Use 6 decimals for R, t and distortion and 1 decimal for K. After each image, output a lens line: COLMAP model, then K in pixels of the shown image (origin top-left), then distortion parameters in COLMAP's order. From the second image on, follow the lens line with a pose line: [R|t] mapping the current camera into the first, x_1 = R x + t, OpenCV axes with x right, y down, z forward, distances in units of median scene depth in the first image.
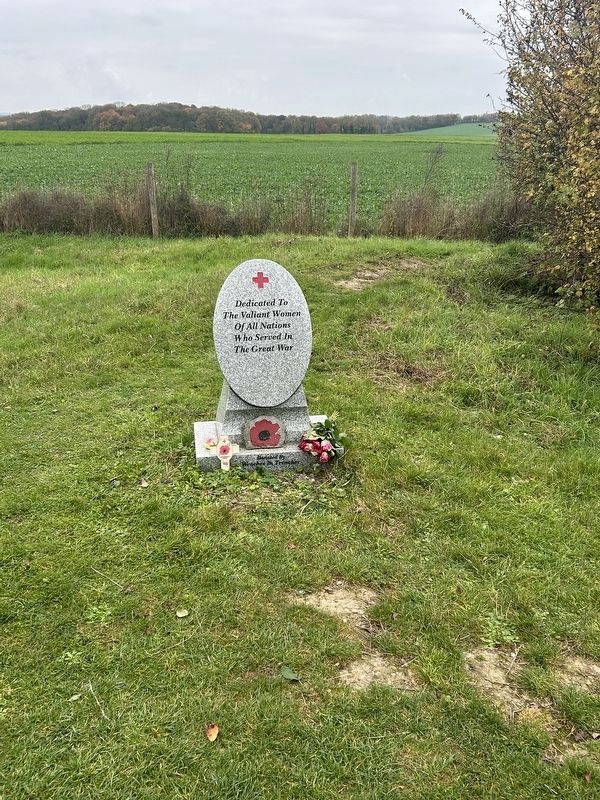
lens RADIAL K [[830.3, 0, 299.5], [0, 830.3, 401.2], [0, 0, 1]] dist [0.138883, -0.324534]
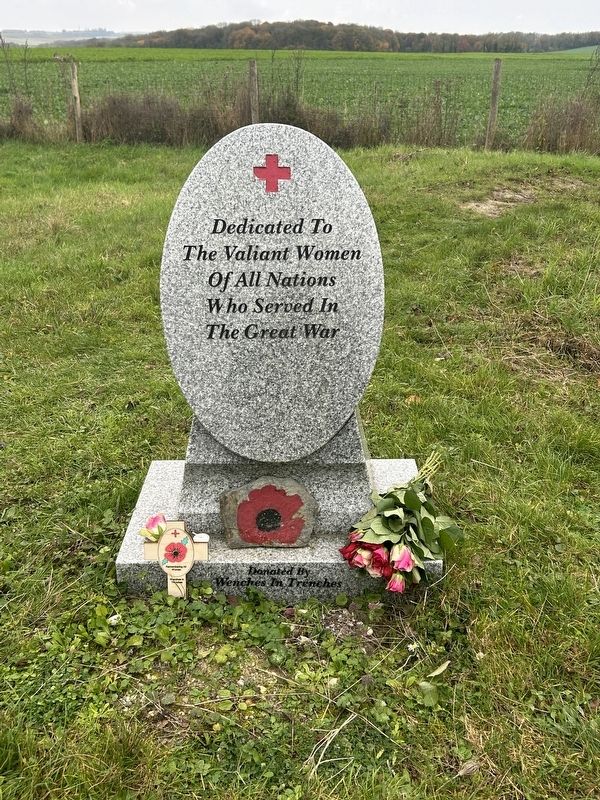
lens RADIAL K [[830.3, 0, 299.5], [0, 830.3, 401.2], [0, 0, 1]] dist [0.138883, -0.324534]
pose [[0.988390, 0.059391, -0.139850, 0.035004], [-0.047568, 0.995123, 0.086415, -0.064732], [0.144300, -0.078760, 0.986395, 0.556267]]
